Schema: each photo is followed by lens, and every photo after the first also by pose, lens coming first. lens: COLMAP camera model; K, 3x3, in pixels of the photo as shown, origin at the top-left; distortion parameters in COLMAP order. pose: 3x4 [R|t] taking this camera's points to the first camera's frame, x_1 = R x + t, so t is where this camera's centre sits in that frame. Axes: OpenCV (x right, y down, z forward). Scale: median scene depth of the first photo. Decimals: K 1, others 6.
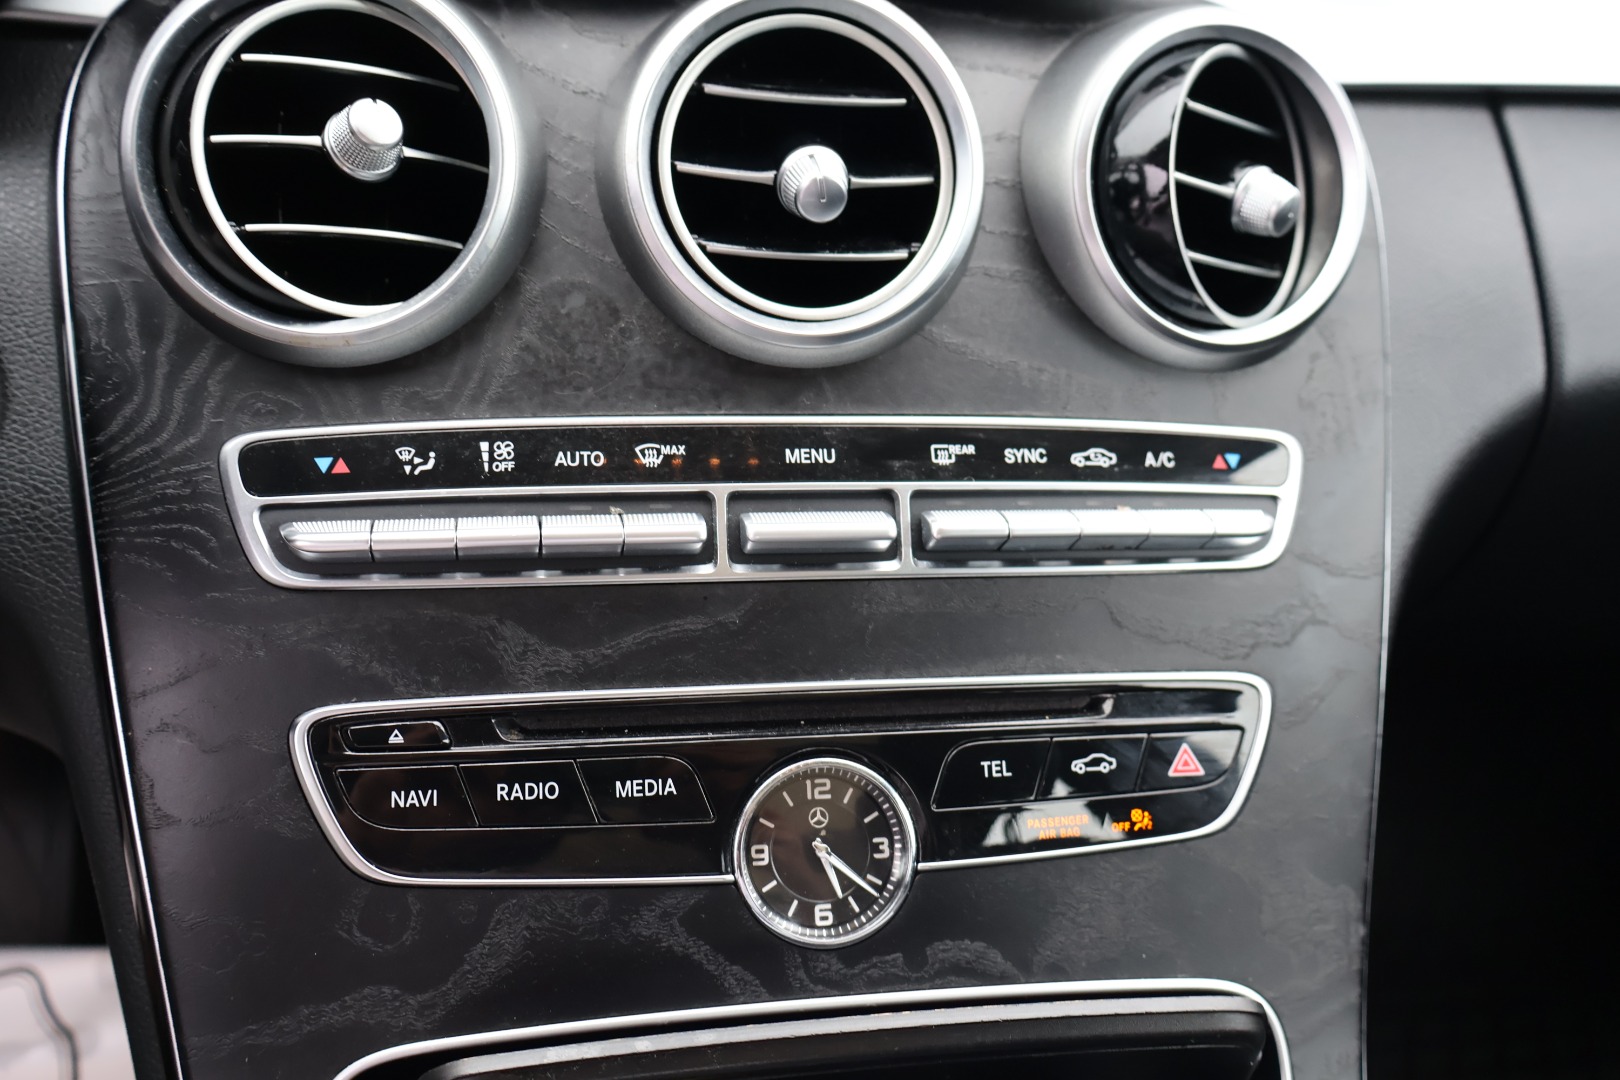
lens RADIAL K [[1547.2, 0, 814.2], [0, 1547.2, 534.7], [0, 0, 1]] dist [0.035564, 0.000000]
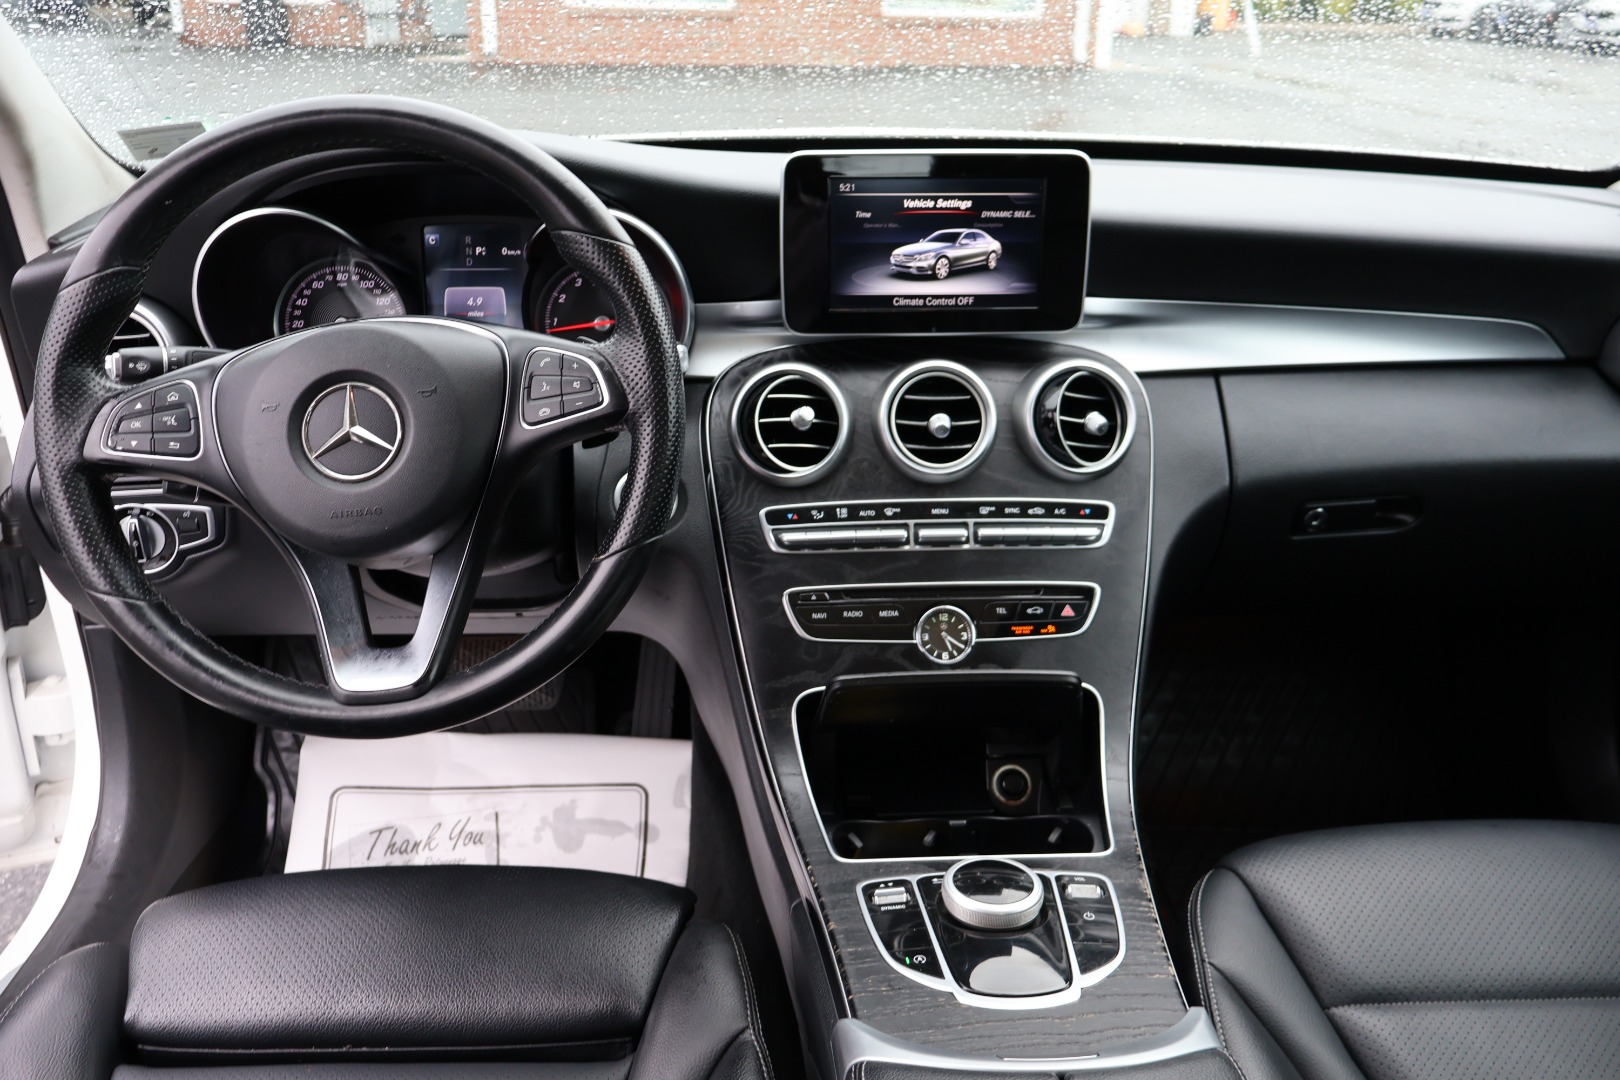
lens RADIAL K [[1356.8, 0, 806.5], [0, 1356.8, 547.0], [0, 0, 1]] dist [-0.002912, 0.006192]
pose [[0.987524, -0.016742, -0.156577, 0.162111], [0.006124, 0.997663, -0.068046, 0.210229], [0.157351, 0.066238, 0.985319, -1.772904]]
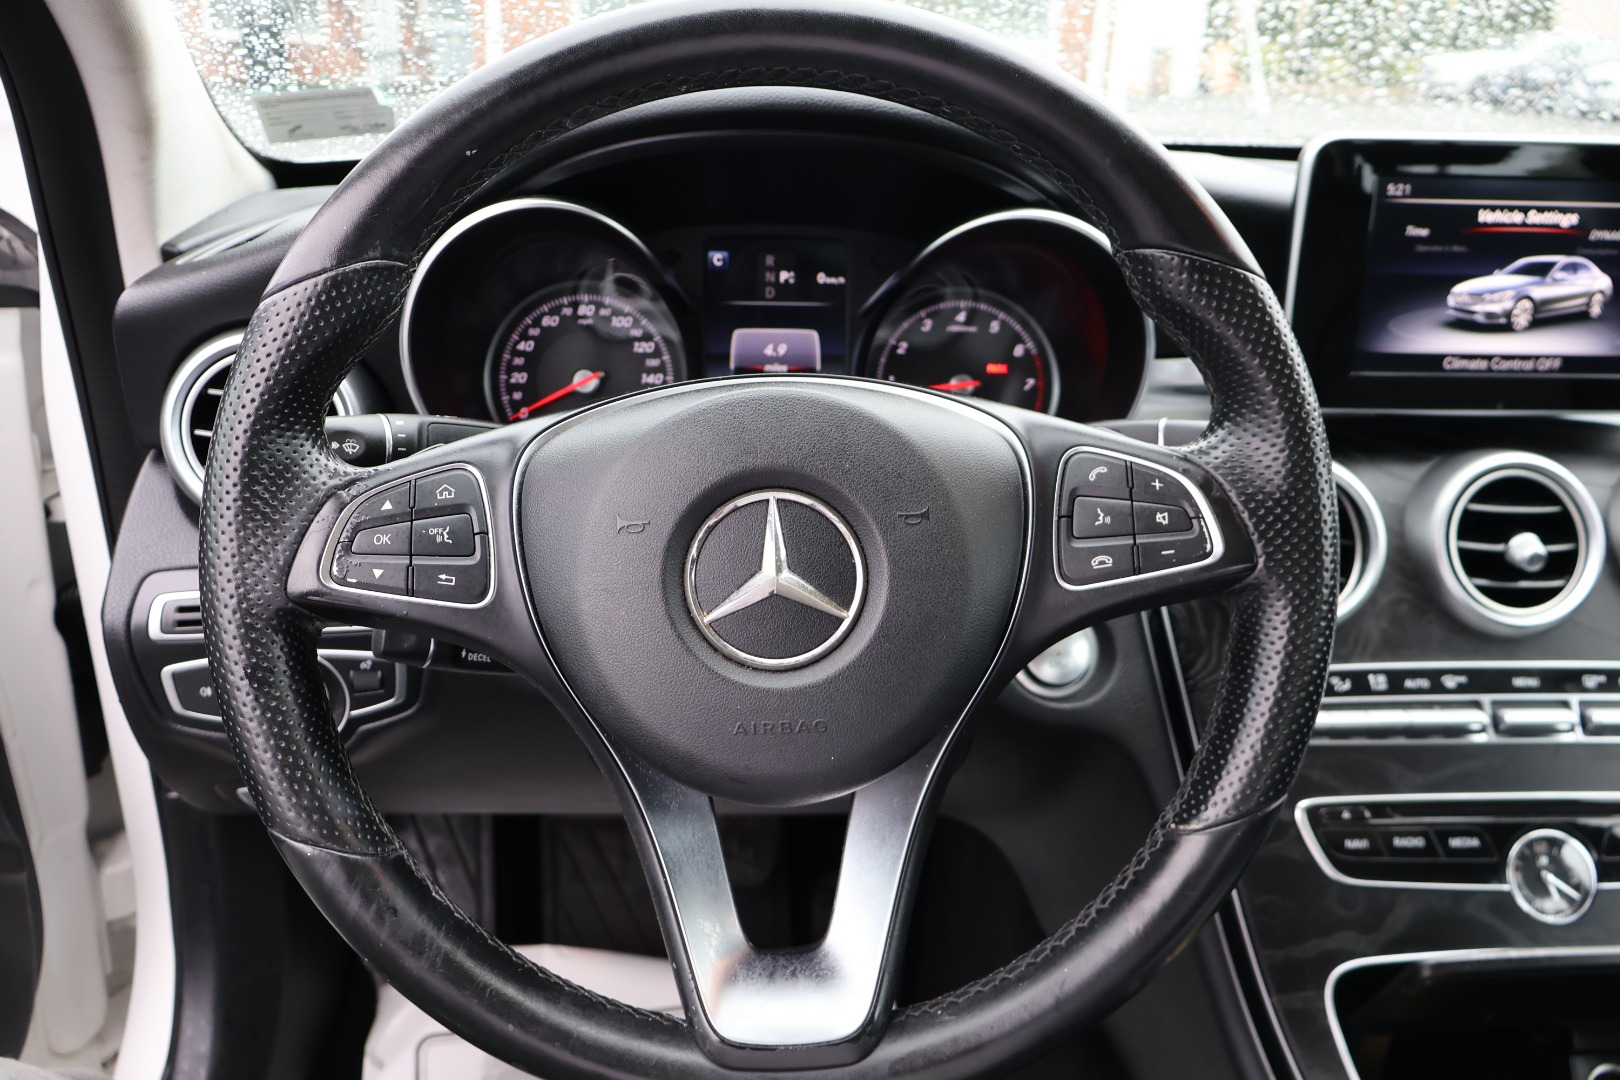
lens RADIAL K [[1356.8, 0, 814.2], [0, 1356.8, 548.8], [0, 0, 1]] dist [-0.002912, 0.006192]
pose [[0.990413, -0.005668, -0.138022, -0.703802], [-0.008448, 0.994803, -0.101469, -0.036707], [0.137880, 0.101662, 0.985218, -0.940806]]
